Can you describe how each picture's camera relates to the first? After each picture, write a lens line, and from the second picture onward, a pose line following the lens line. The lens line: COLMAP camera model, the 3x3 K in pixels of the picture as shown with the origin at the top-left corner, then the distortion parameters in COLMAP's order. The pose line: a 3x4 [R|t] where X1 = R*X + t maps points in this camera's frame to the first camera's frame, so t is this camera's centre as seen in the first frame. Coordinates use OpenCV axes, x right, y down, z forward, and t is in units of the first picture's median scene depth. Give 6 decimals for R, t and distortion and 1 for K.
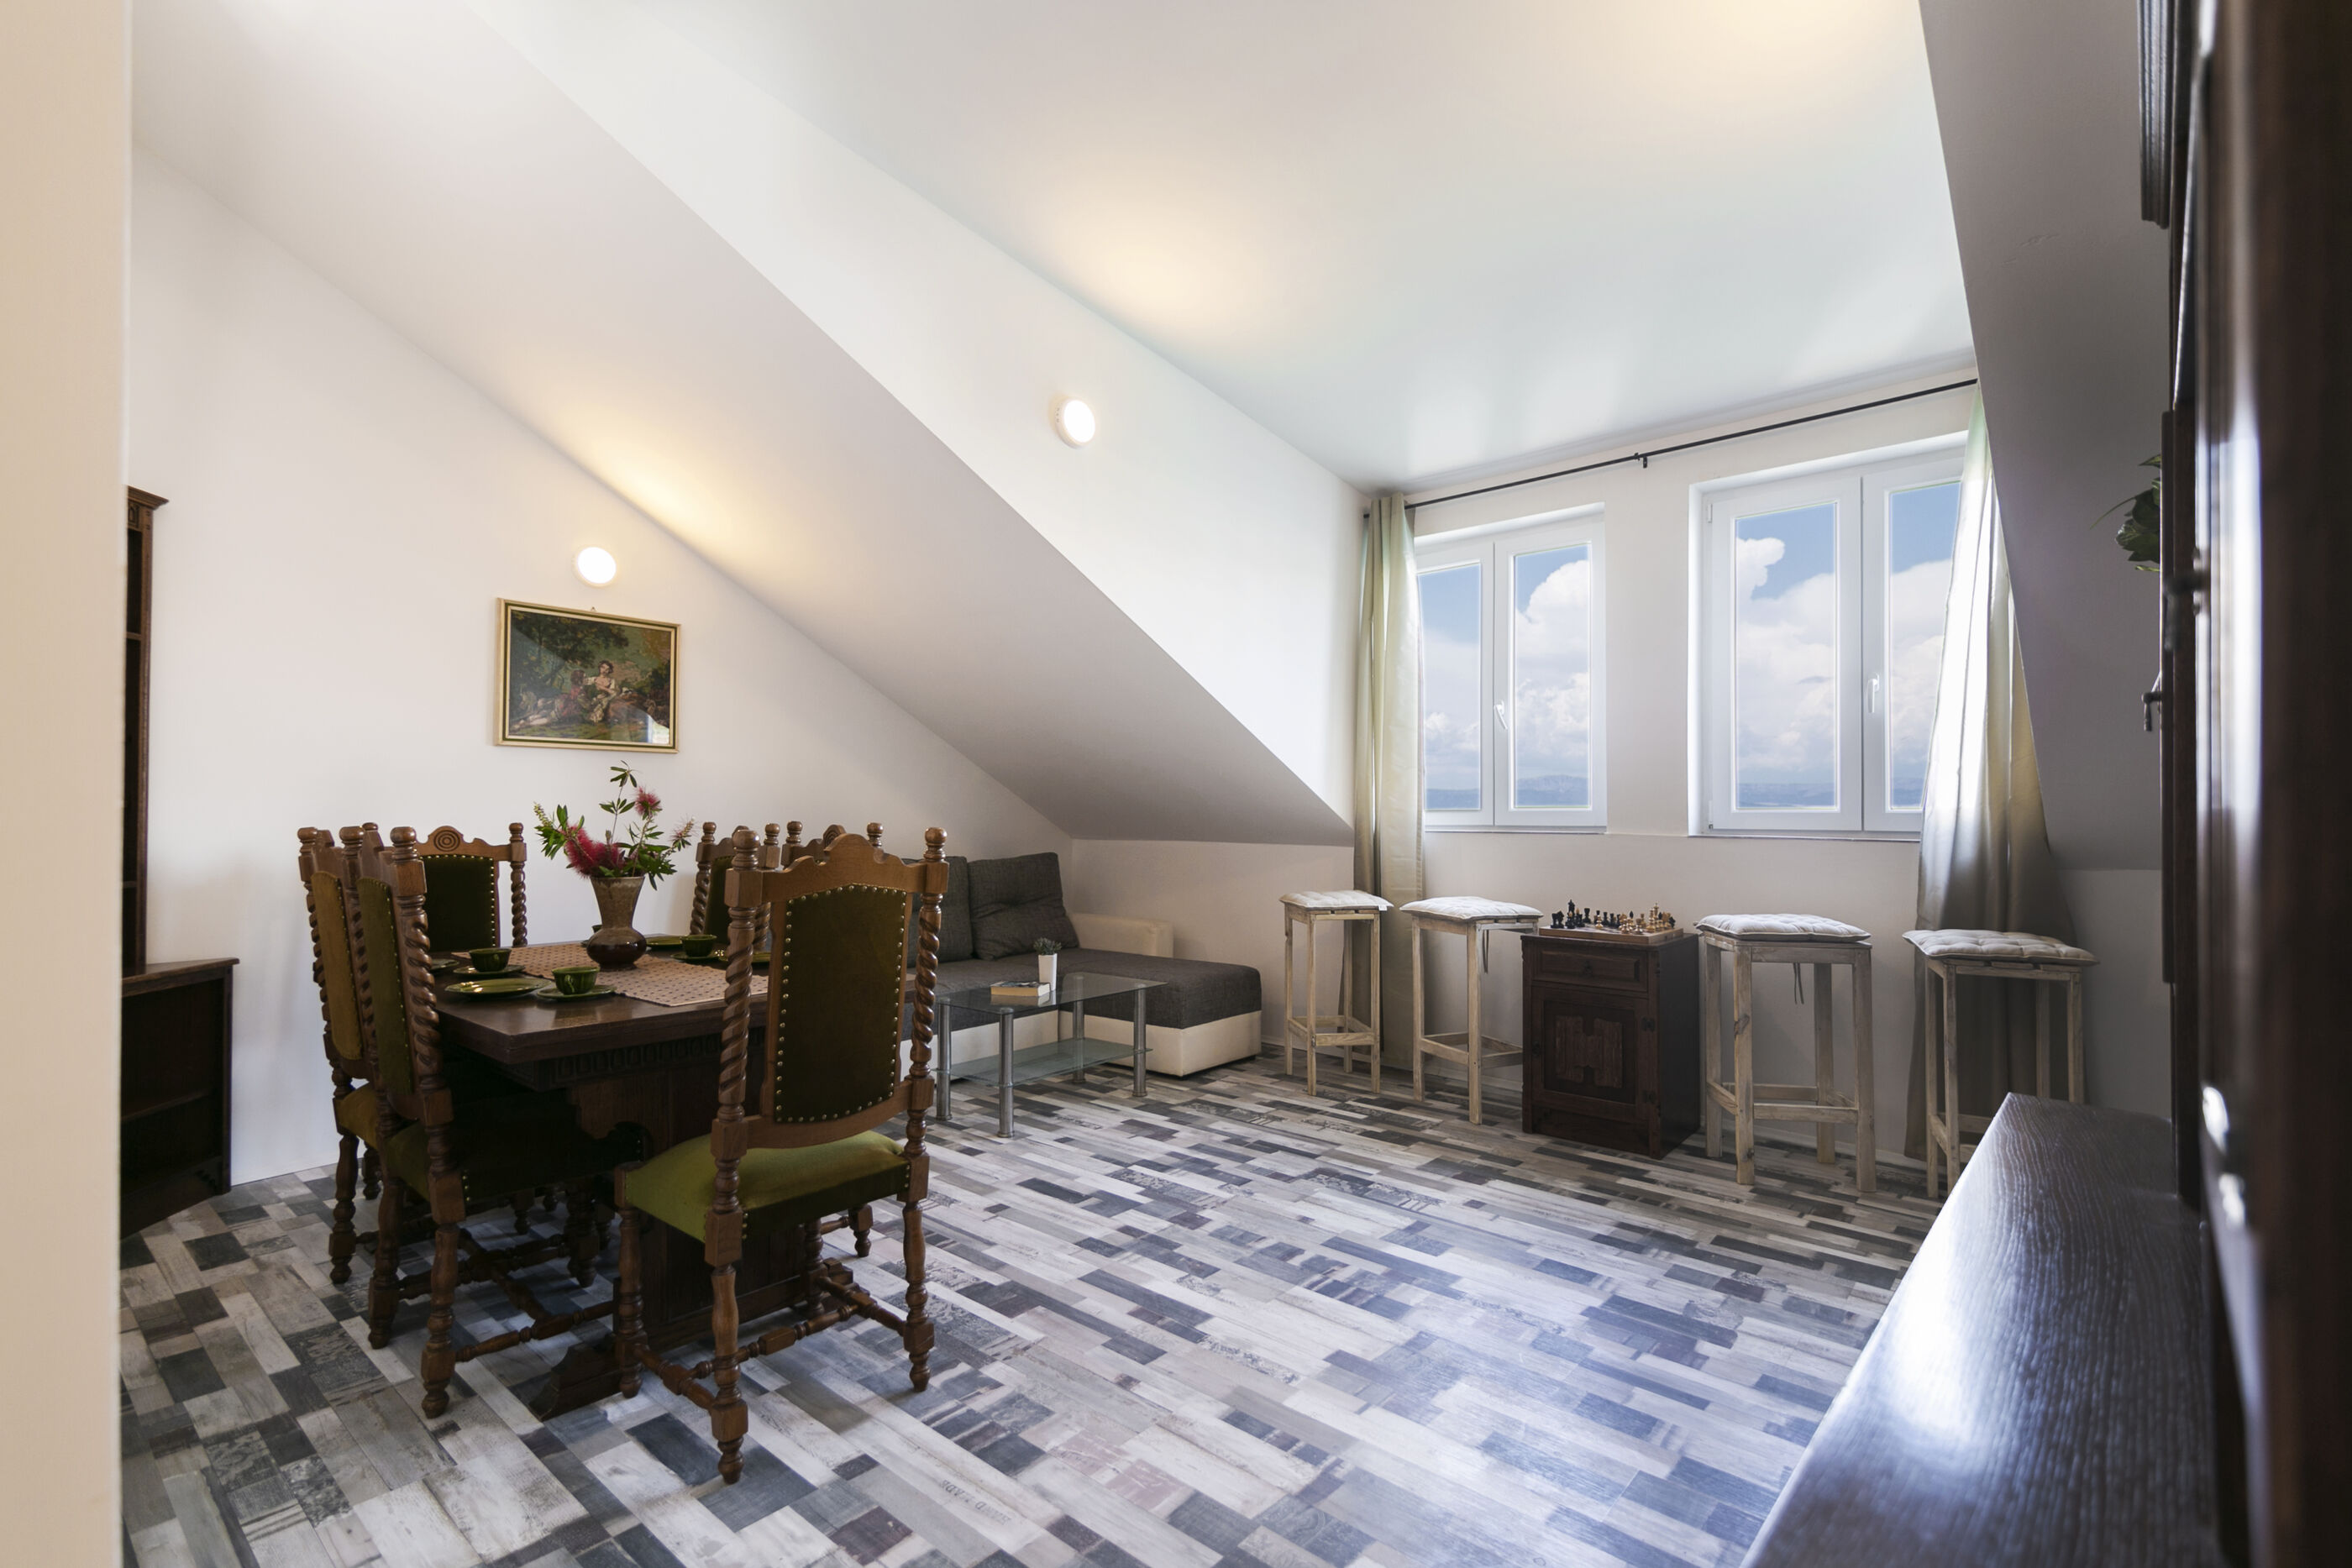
lens RADIAL K [[1085.9, 0, 1181.5], [0, 1085.9, 781.0], [0, 0, 1]] dist [-0.001445, 0.000294]
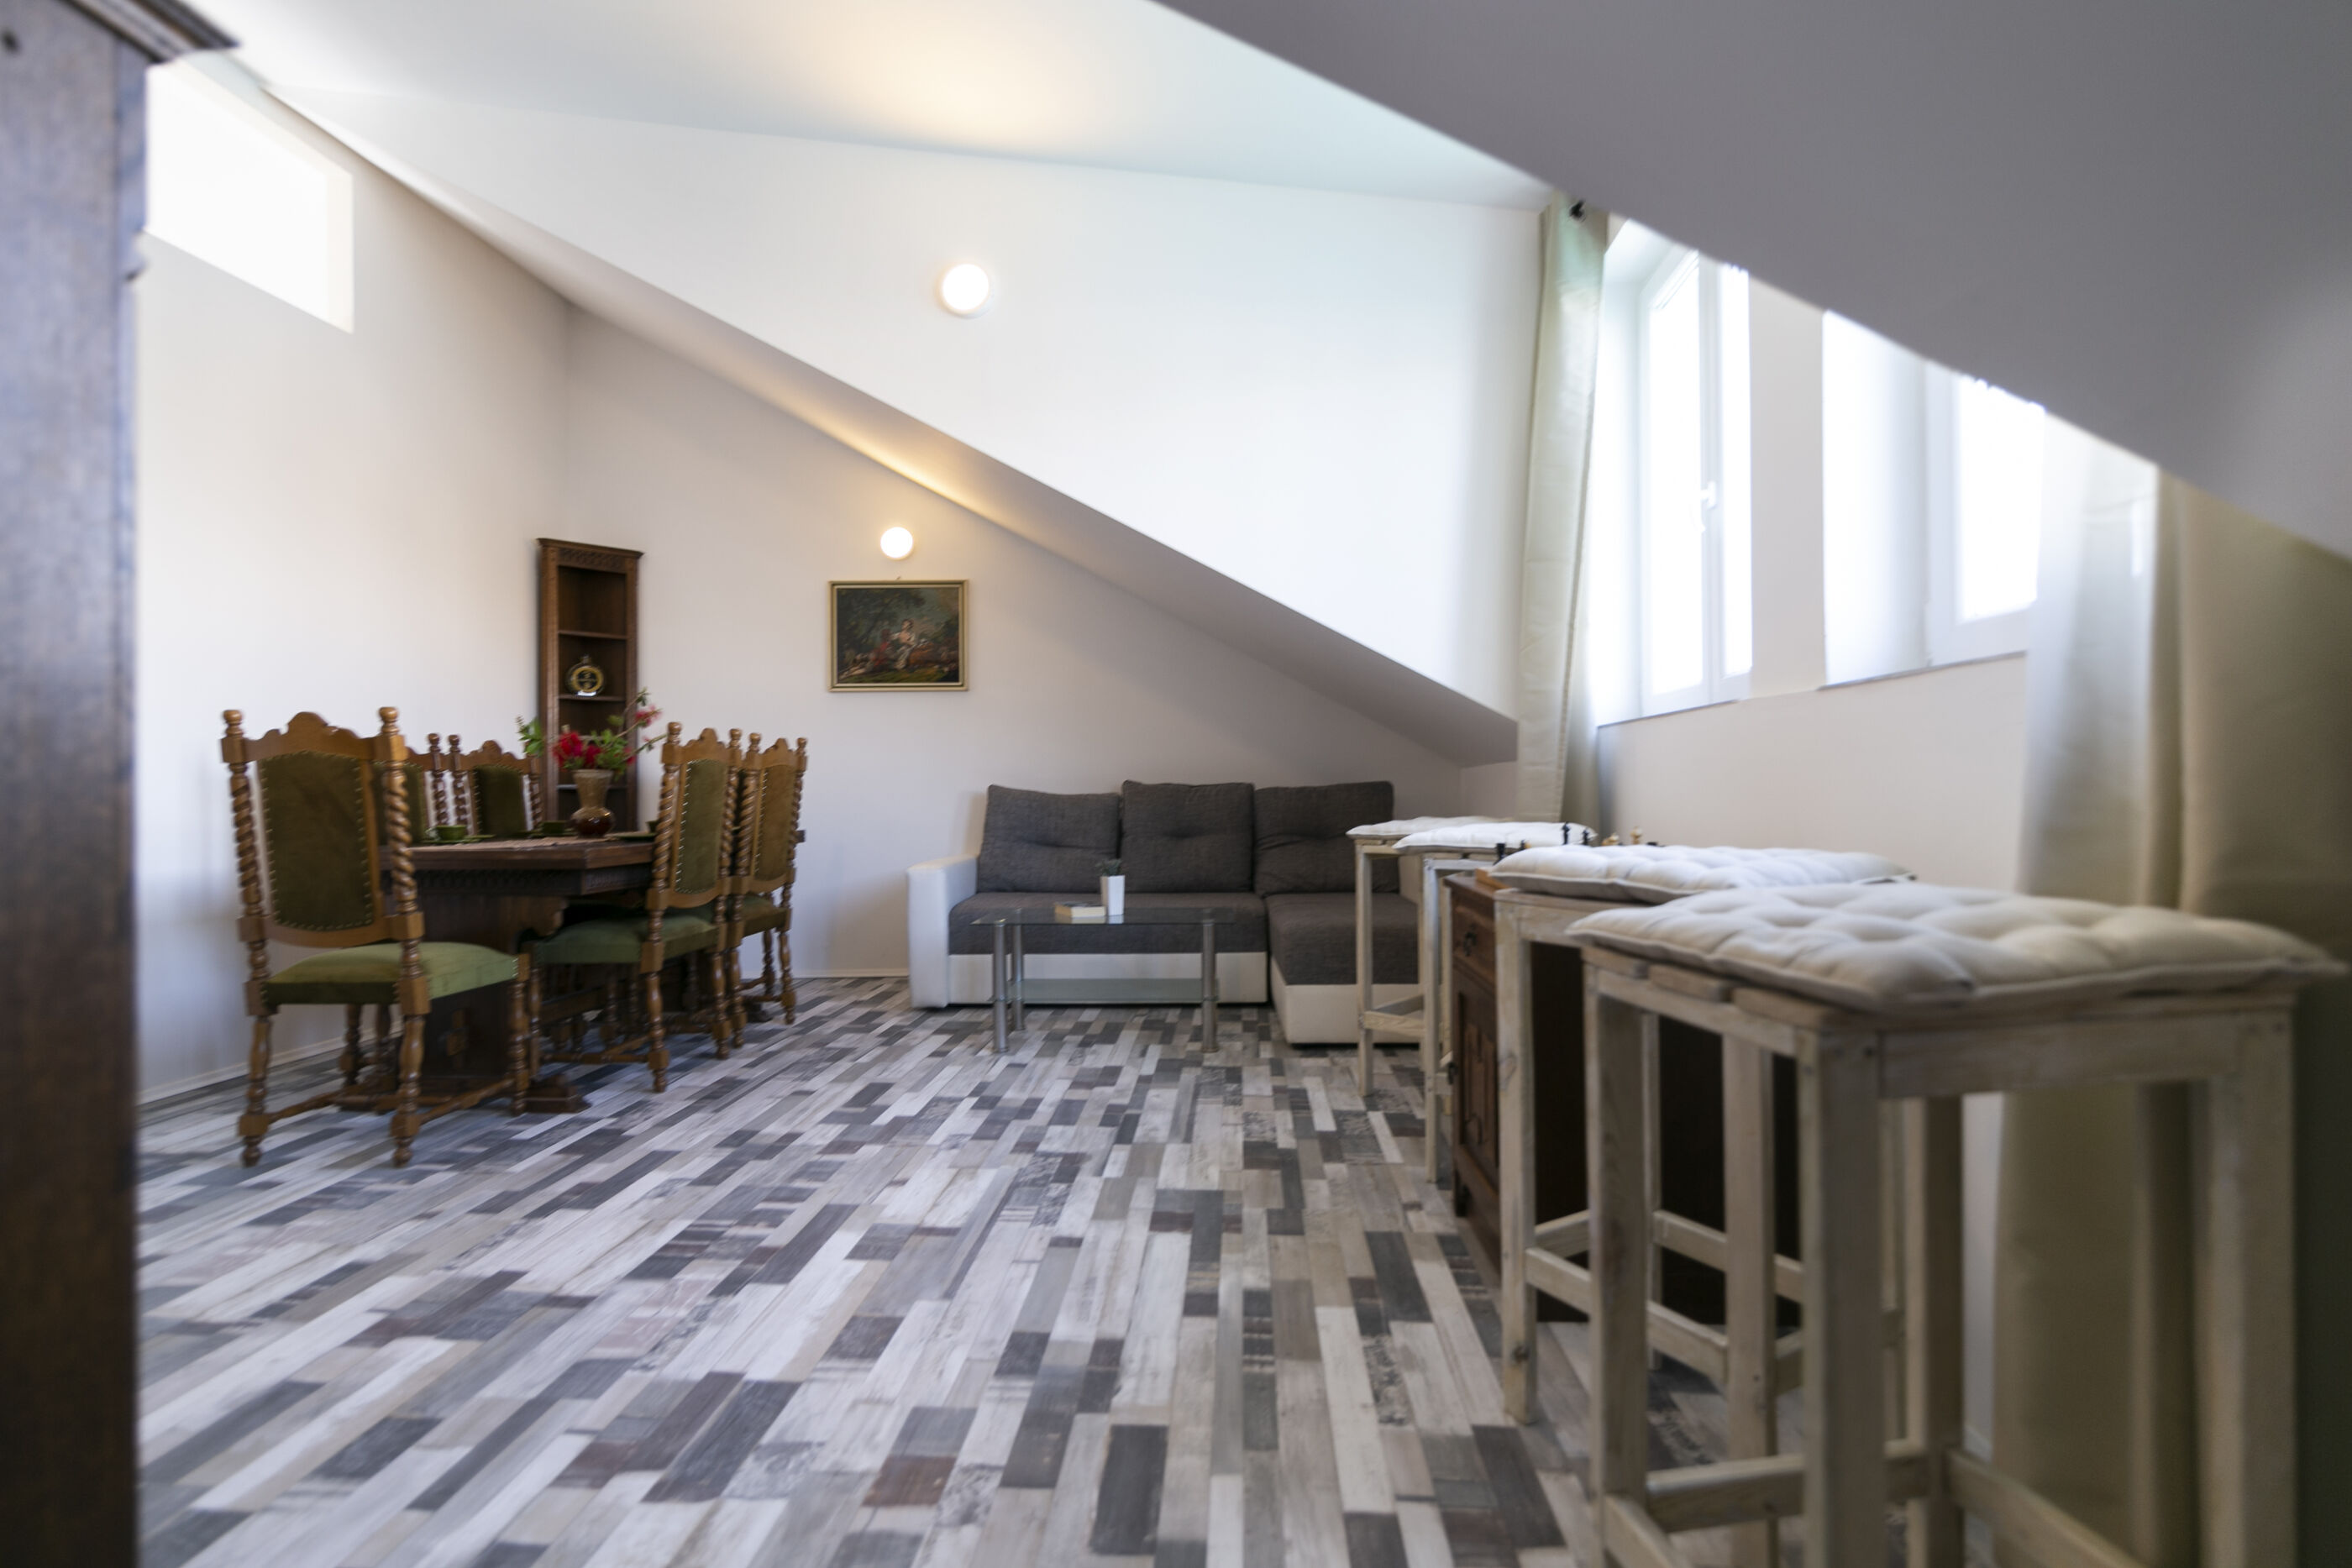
lens RADIAL K [[1085.9, 0, 1176.5], [0, 1085.9, 795.4], [0, 0, 1]] dist [-0.001445, 0.000294]
pose [[0.606400, -0.002614, -0.795156, 0.841304], [0.034391, 0.999145, 0.022942, 0.095353], [0.794416, -0.041259, 0.605971, 0.644931]]
